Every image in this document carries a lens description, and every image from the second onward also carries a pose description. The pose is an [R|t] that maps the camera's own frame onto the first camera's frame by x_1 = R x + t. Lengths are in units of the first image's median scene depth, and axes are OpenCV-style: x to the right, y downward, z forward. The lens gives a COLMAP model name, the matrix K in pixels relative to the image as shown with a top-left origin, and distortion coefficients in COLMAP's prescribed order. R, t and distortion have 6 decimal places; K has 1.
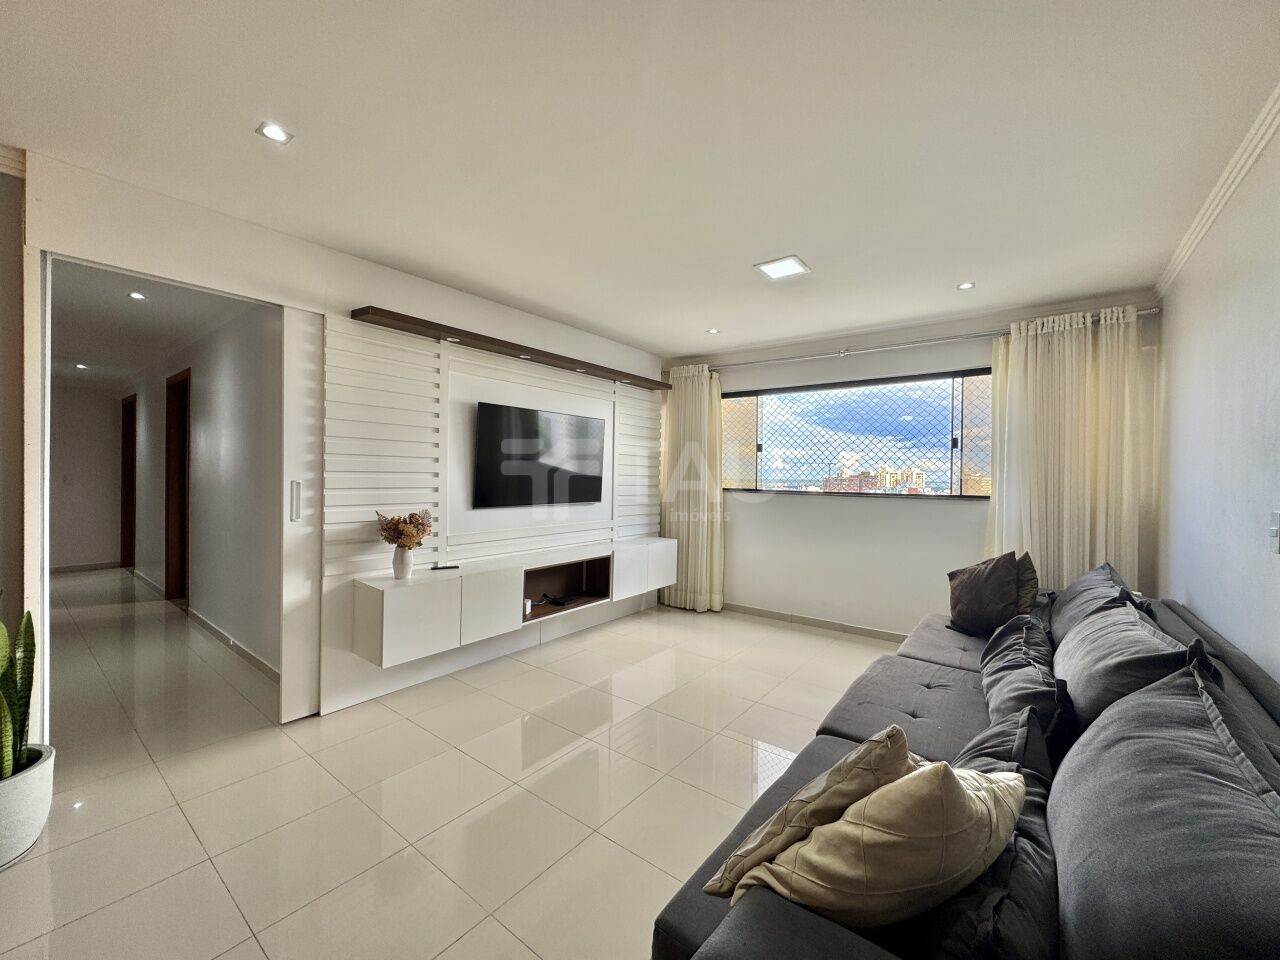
lens RADIAL K [[510.5, 0, 638.7], [0, 510.5, 477.5], [0, 0, 1]] dist [-0.002102, -0.000098]
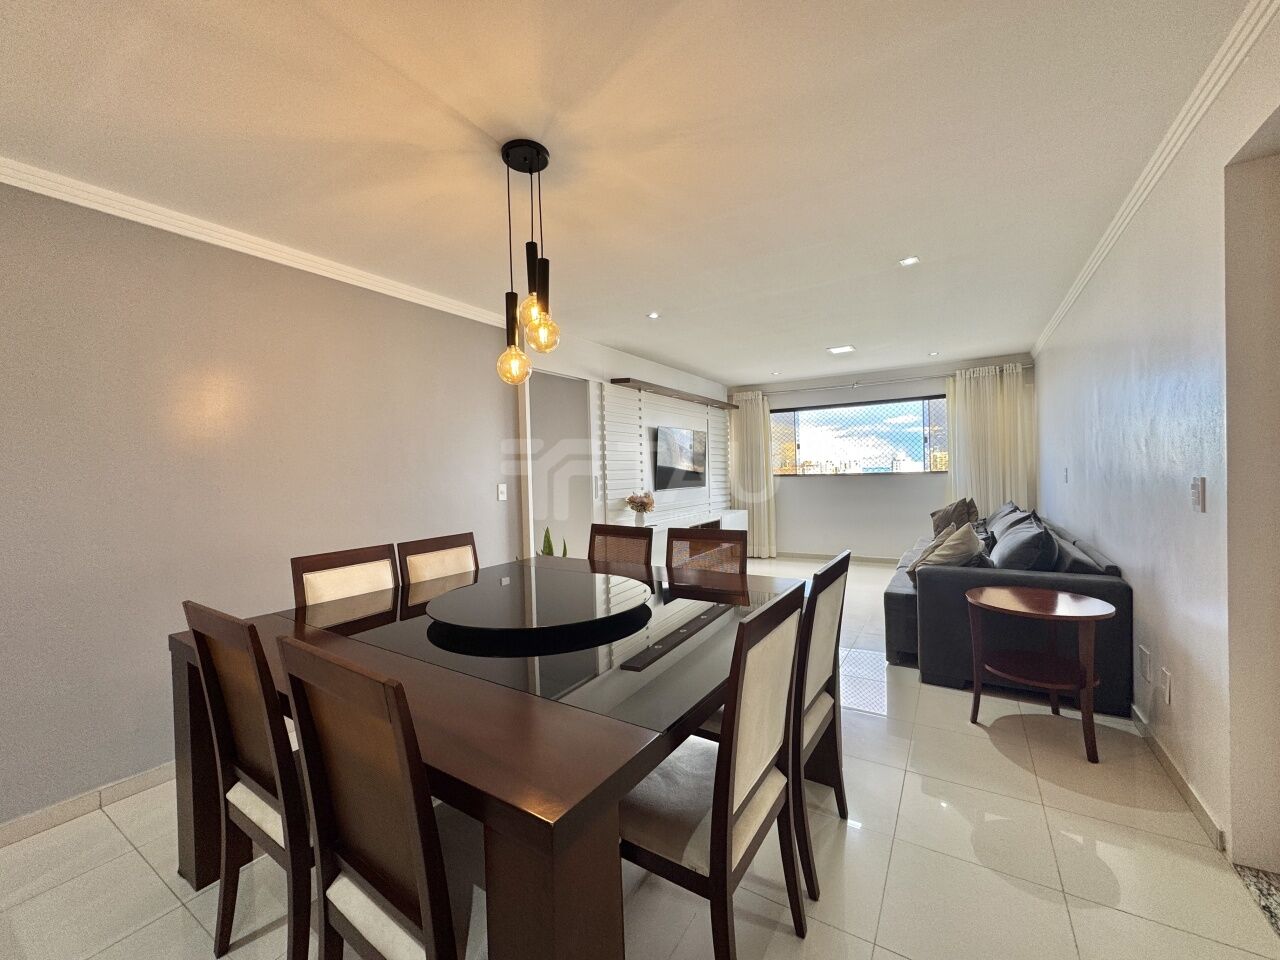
lens RADIAL K [[510.5, 0, 638.0], [0, 510.5, 475.6], [0, 0, 1]] dist [-0.002102, -0.000098]
pose [[0.994380, -0.042442, 0.096989, -0.614930], [0.042262, 0.999099, 0.003915, 0.003432], [-0.097068, 0.000206, 0.995278, -0.720950]]
